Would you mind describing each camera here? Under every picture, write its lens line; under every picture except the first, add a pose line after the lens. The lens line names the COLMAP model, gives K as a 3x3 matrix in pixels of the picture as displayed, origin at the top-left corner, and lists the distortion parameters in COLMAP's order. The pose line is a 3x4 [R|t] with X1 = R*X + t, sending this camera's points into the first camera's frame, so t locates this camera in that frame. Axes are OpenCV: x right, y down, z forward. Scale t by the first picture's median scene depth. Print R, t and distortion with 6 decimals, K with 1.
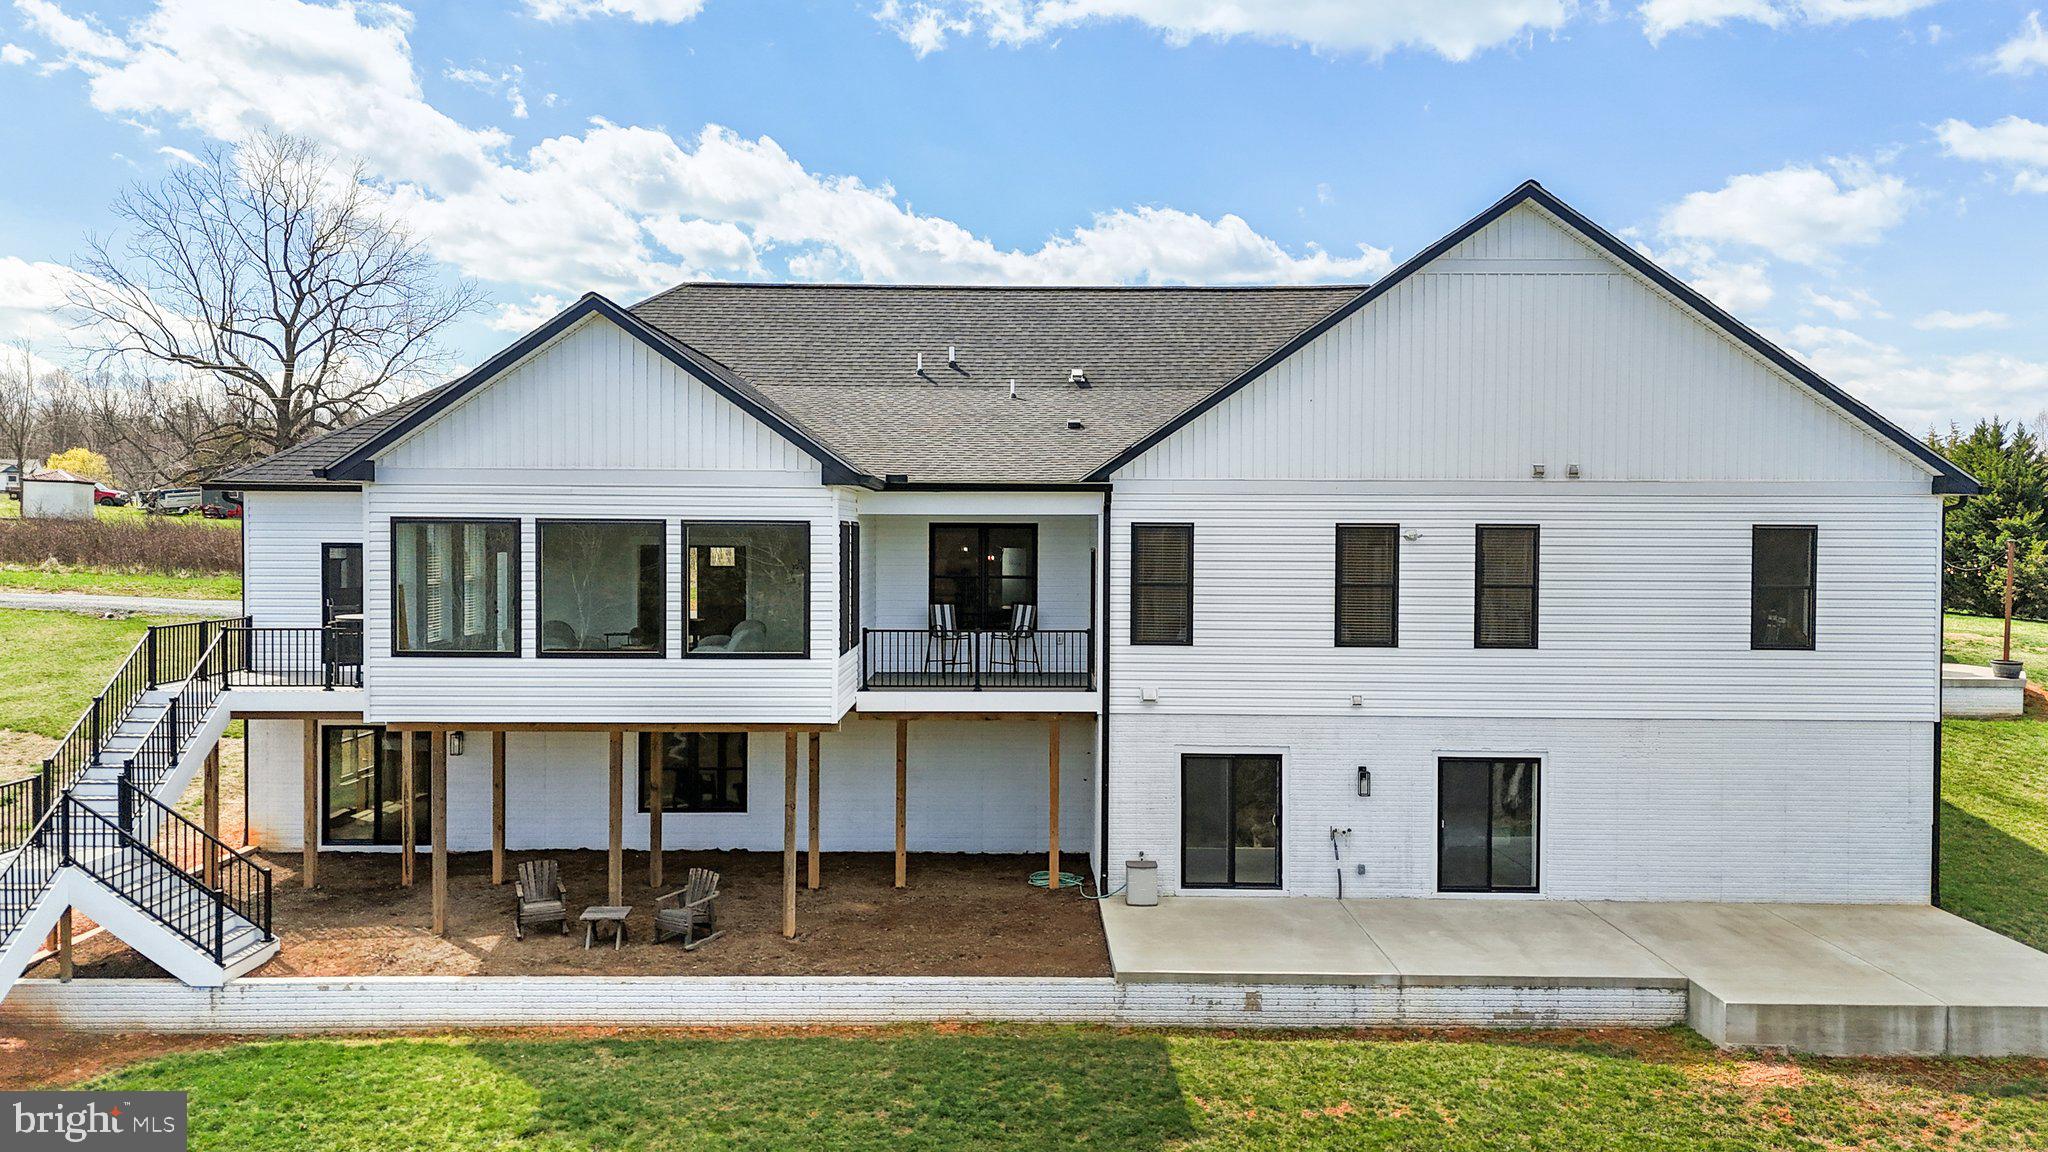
lens RADIAL K [[1517.7, 0, 1019.1], [0, 1517.7, 581.1], [0, 0, 1]] dist [0.086995, -0.085192]
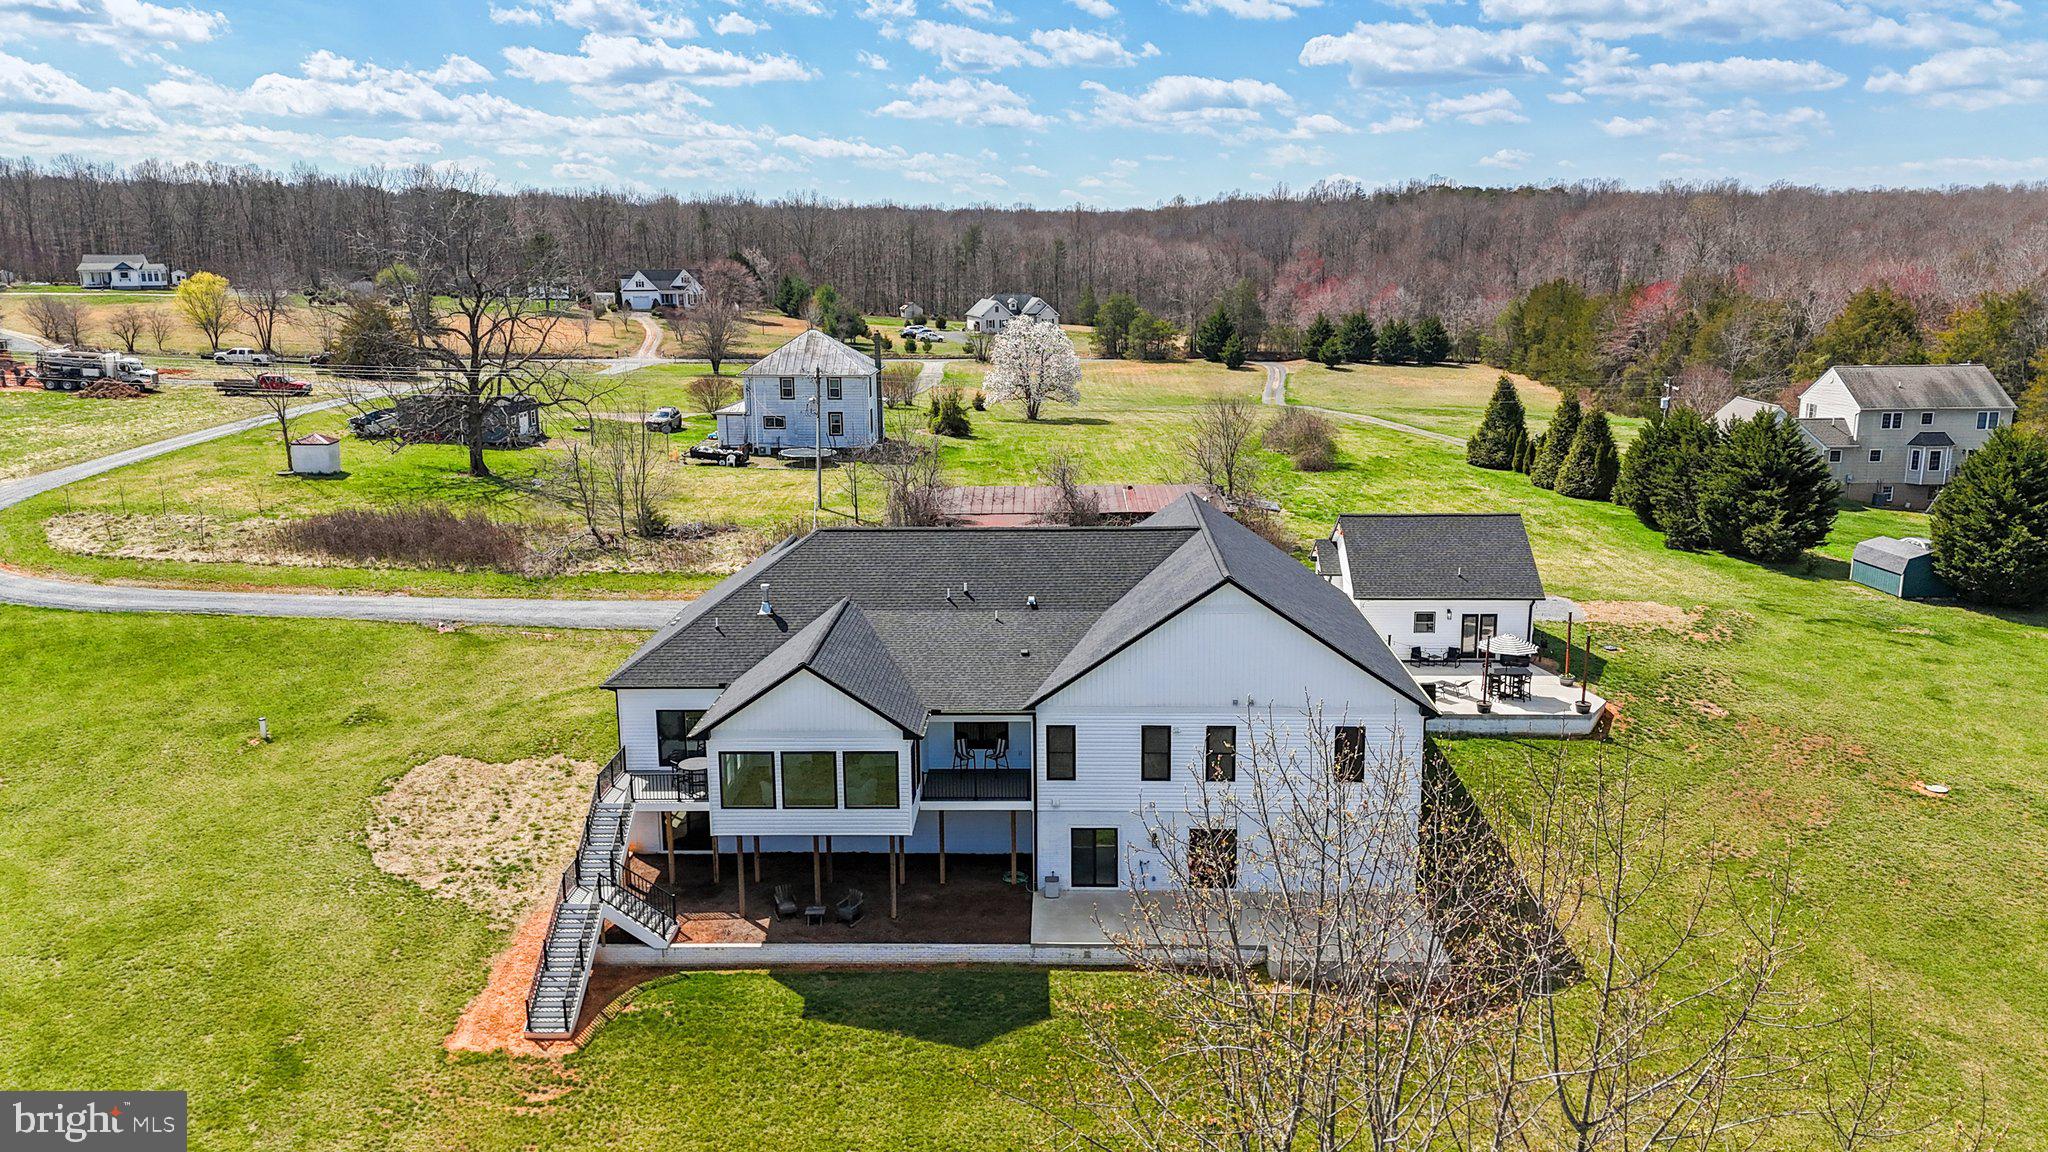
lens RADIAL K [[1517.7, 0, 1019.1], [0, 1517.7, 581.1], [0, 0, 1]] dist [0.086995, -0.085192]
pose [[0.998983, -0.010684, -0.043794, 0.132027], [0.018273, 0.984086, 0.176750, -0.615770], [0.041209, -0.177370, 0.983281, -1.064489]]
